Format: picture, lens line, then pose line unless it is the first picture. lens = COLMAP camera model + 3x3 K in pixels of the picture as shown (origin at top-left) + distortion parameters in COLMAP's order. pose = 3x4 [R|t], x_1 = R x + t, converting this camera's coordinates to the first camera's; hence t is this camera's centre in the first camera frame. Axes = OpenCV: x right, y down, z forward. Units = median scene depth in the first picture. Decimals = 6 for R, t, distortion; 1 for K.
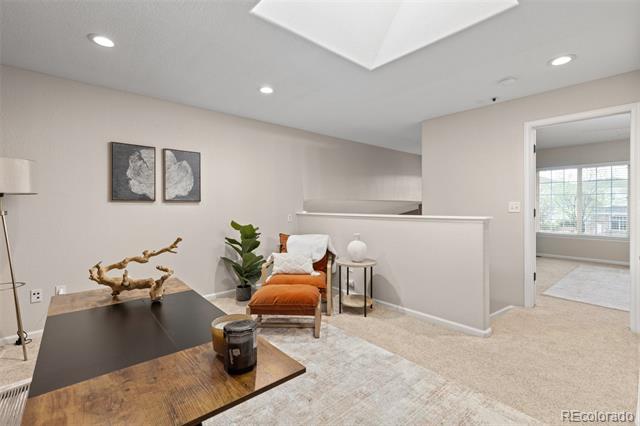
lens RADIAL K [[290.6, 0, 321.6], [0, 290.6, 209.7], [0, 0, 1]] dist [0.002635, -0.000244]
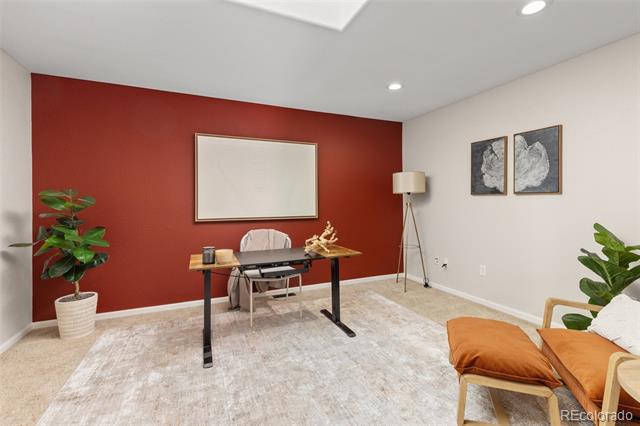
lens RADIAL K [[290.6, 0, 321.9], [0, 290.6, 209.0], [0, 0, 1]] dist [0.002635, -0.000244]
pose [[-0.294034, 0.028960, -0.955356, 0.504483], [-0.006063, 0.999464, 0.032163, -0.008265], [0.955776, 0.015250, -0.293701, 0.724445]]
